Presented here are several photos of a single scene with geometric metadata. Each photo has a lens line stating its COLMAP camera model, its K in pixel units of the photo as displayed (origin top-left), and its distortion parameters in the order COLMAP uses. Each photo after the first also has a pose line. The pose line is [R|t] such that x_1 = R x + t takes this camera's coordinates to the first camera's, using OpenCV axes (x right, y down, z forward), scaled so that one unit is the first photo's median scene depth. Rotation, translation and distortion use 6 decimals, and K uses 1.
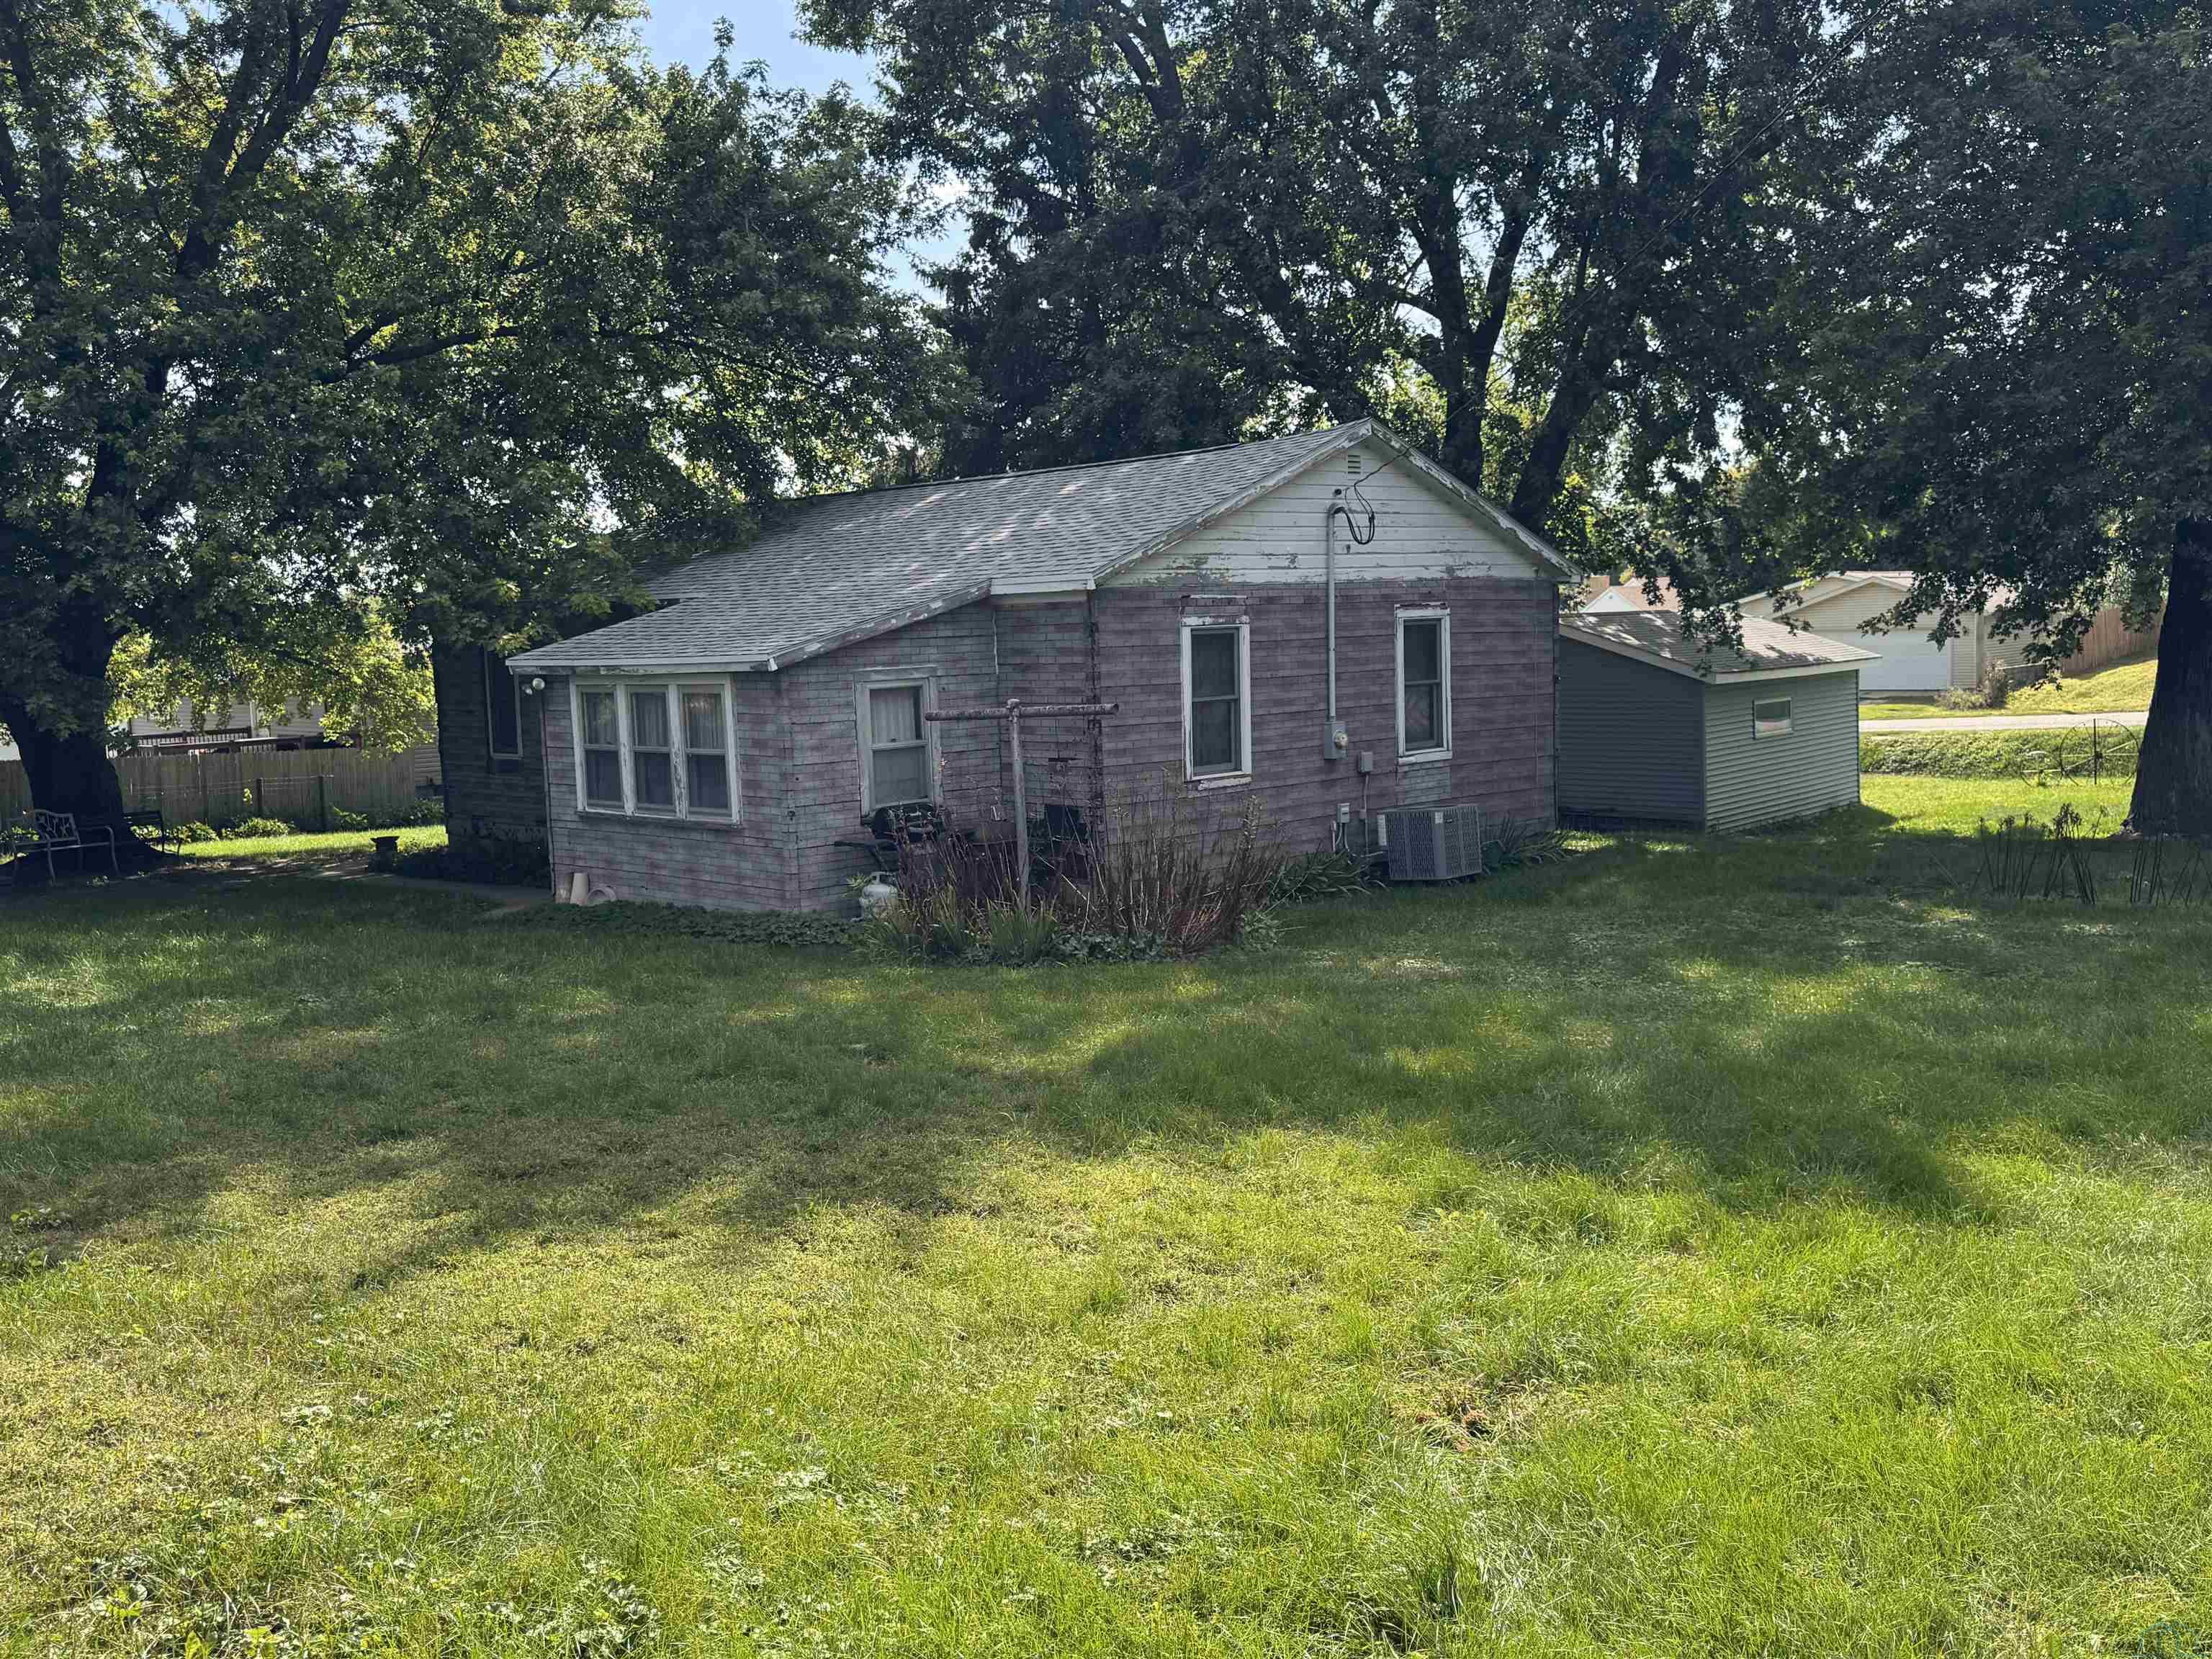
lens RADIAL K [[1929.9, 0, 1106.4], [0, 1929.9, 831.2], [0, 0, 1]] dist [0.003000, 0.000284]
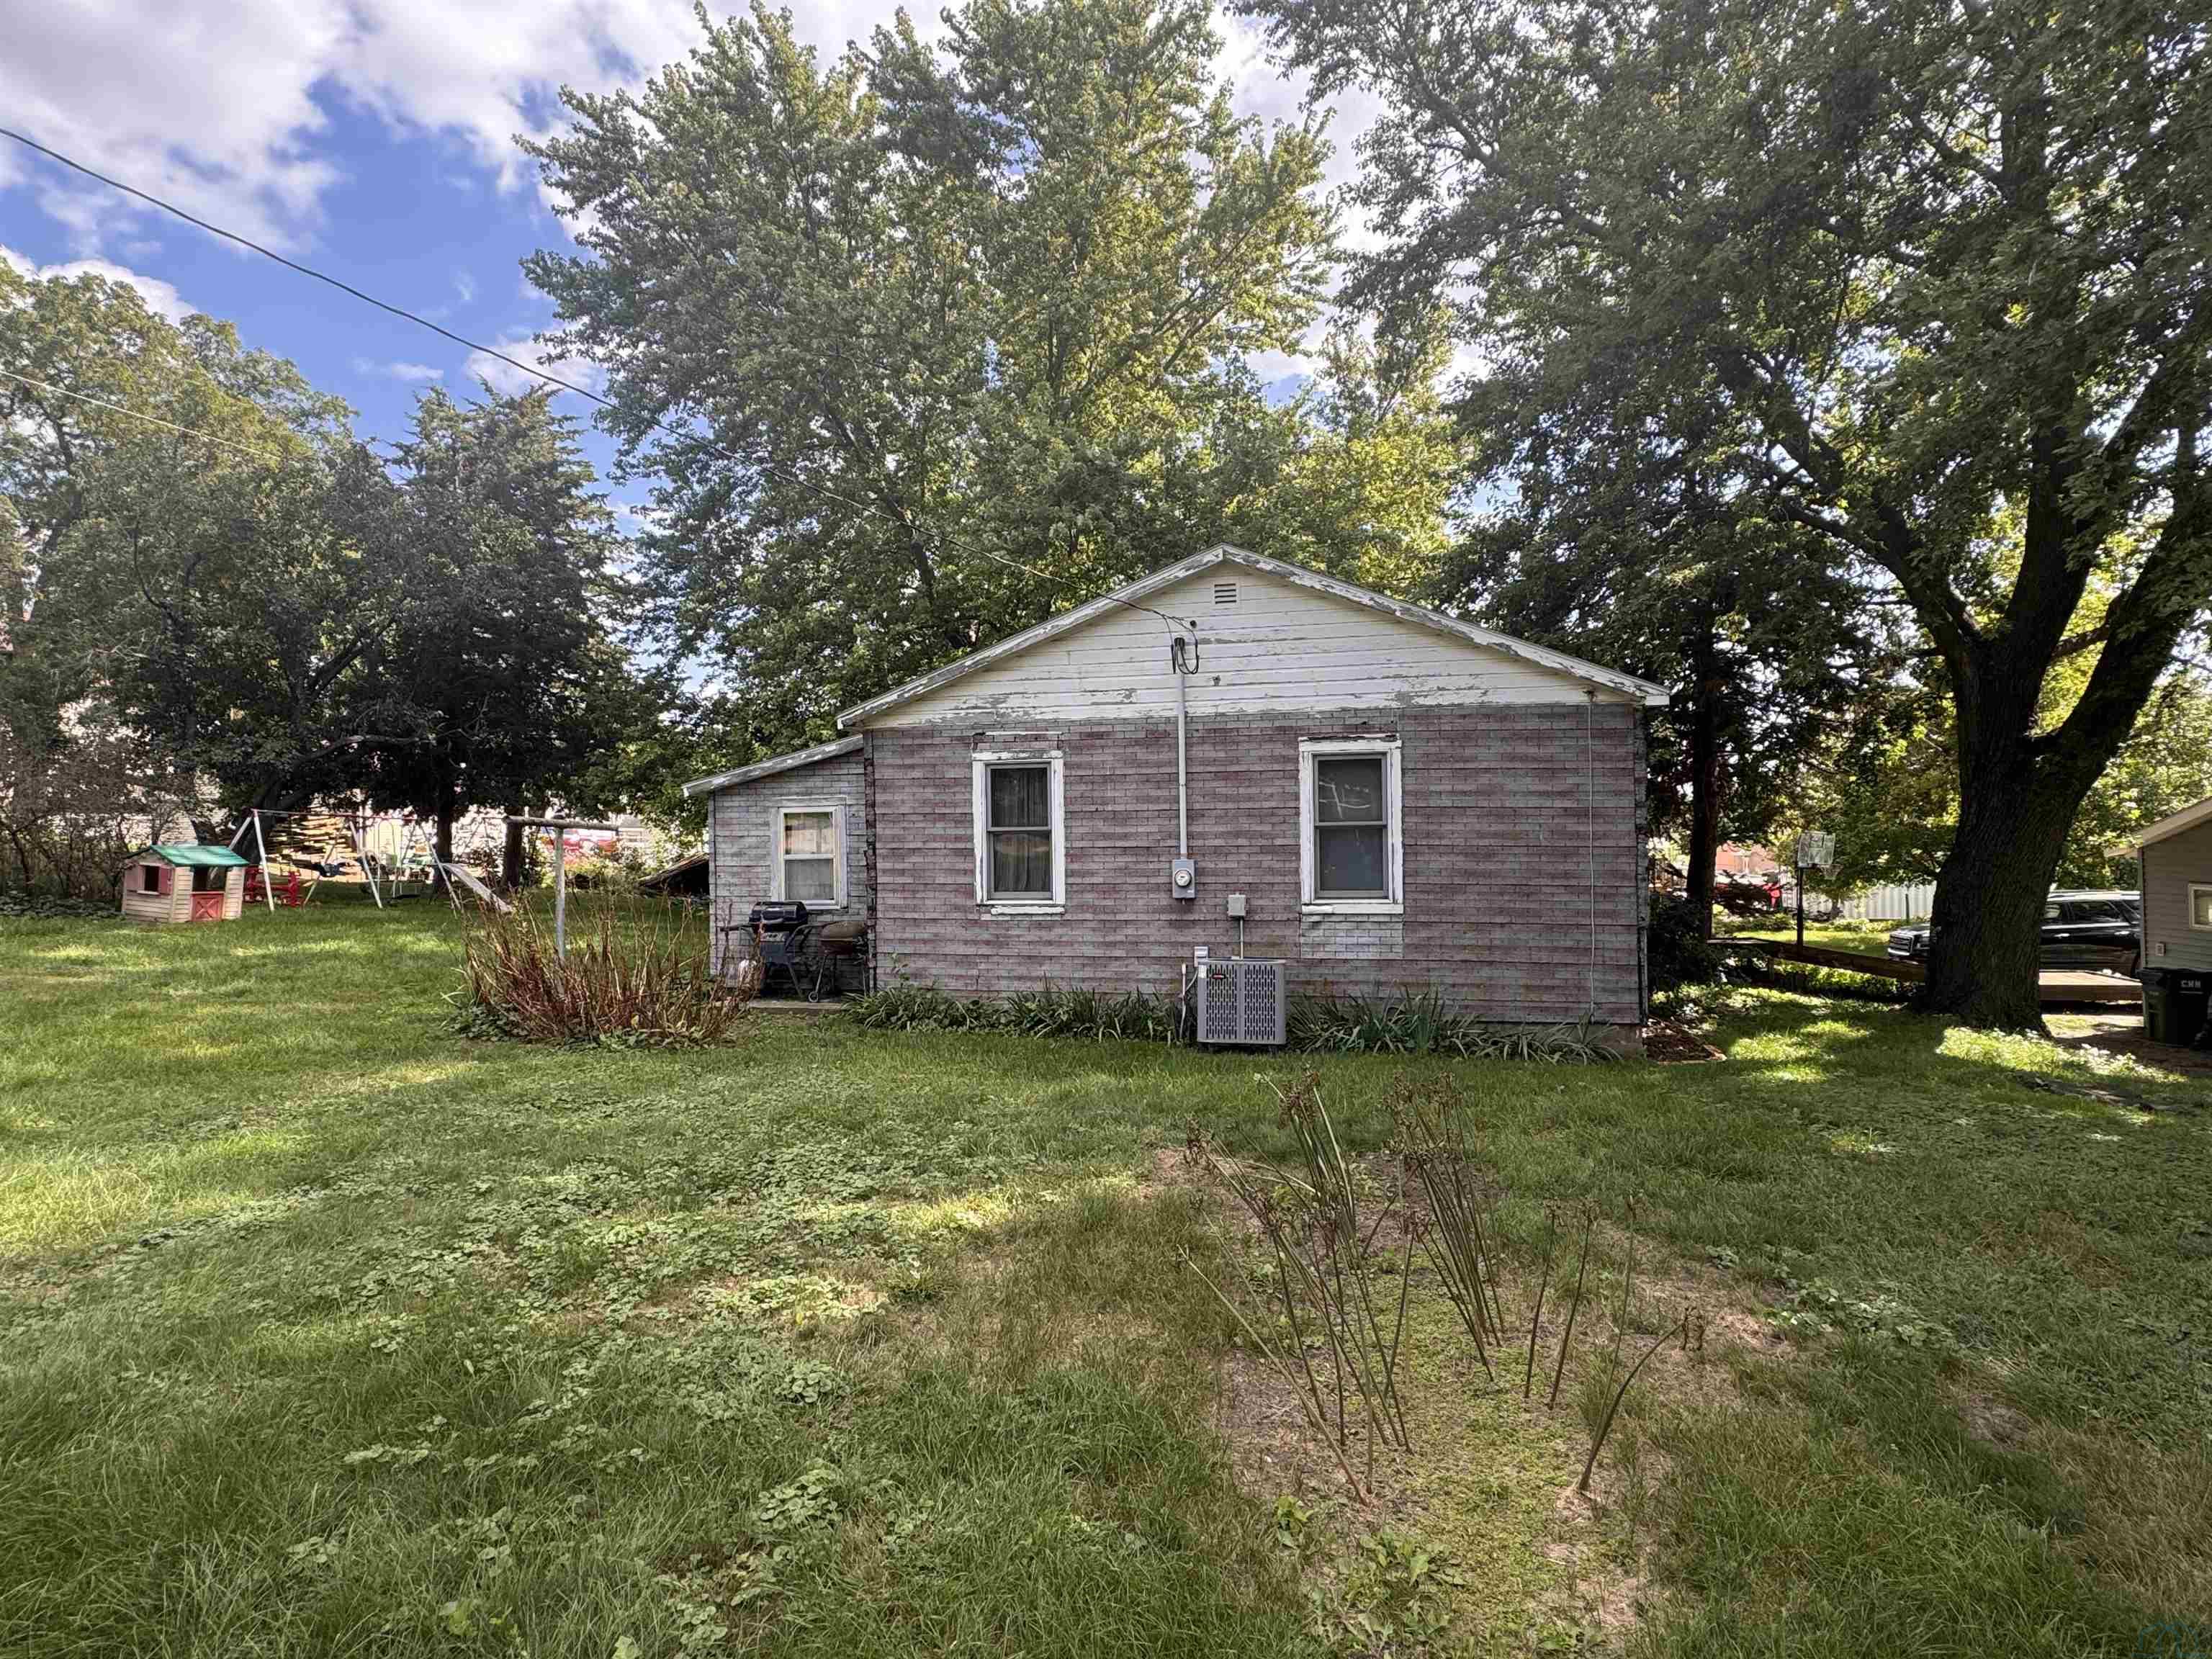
lens RADIAL K [[1161.1, 0, 1105.9], [0, 1161.1, 831.6], [0, 0, 1]] dist [-0.000132, -0.000011]
pose [[0.573370, 0.024796, -0.818921, 0.594250], [-0.093527, 0.994989, -0.035356, -0.048565], [0.813941, 0.096863, 0.572816, 0.662647]]
